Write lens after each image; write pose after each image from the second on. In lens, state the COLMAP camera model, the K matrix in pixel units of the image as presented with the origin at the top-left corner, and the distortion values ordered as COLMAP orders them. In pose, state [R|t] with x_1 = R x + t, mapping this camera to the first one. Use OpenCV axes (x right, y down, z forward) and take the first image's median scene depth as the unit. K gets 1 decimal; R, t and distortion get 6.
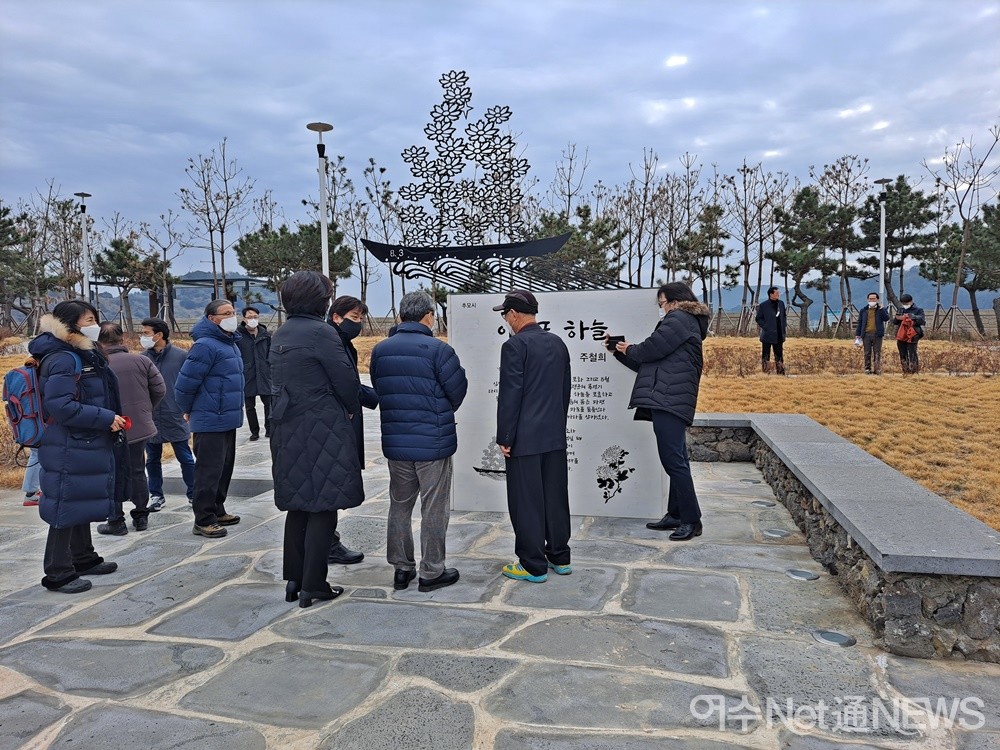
lens RADIAL K [[703.2, 0, 495.8], [0, 703.2, 374.5], [0, 0, 1]] dist [0.110644, -0.133144]
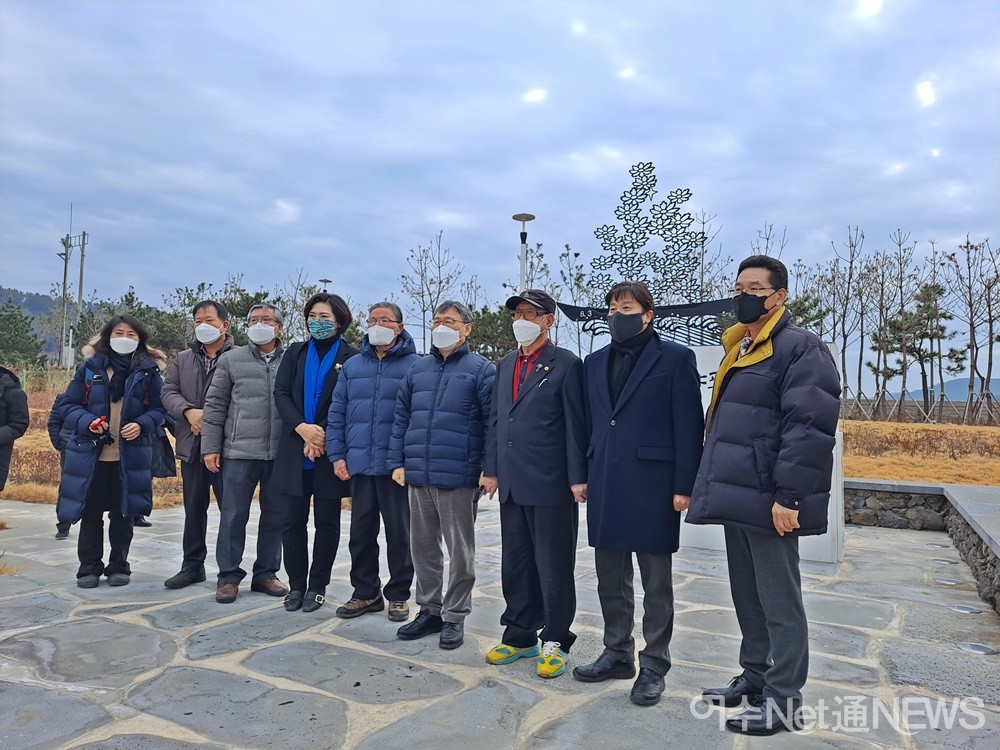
lens RADIAL K [[703.2, 0, 495.8], [0, 703.2, 374.5], [0, 0, 1]] dist [0.110644, -0.133144]
pose [[0.965180, 0.026513, -0.260241, 0.023082], [-0.056253, 0.992612, -0.107507, 0.064366], [0.255468, 0.118403, 0.959540, -0.153355]]
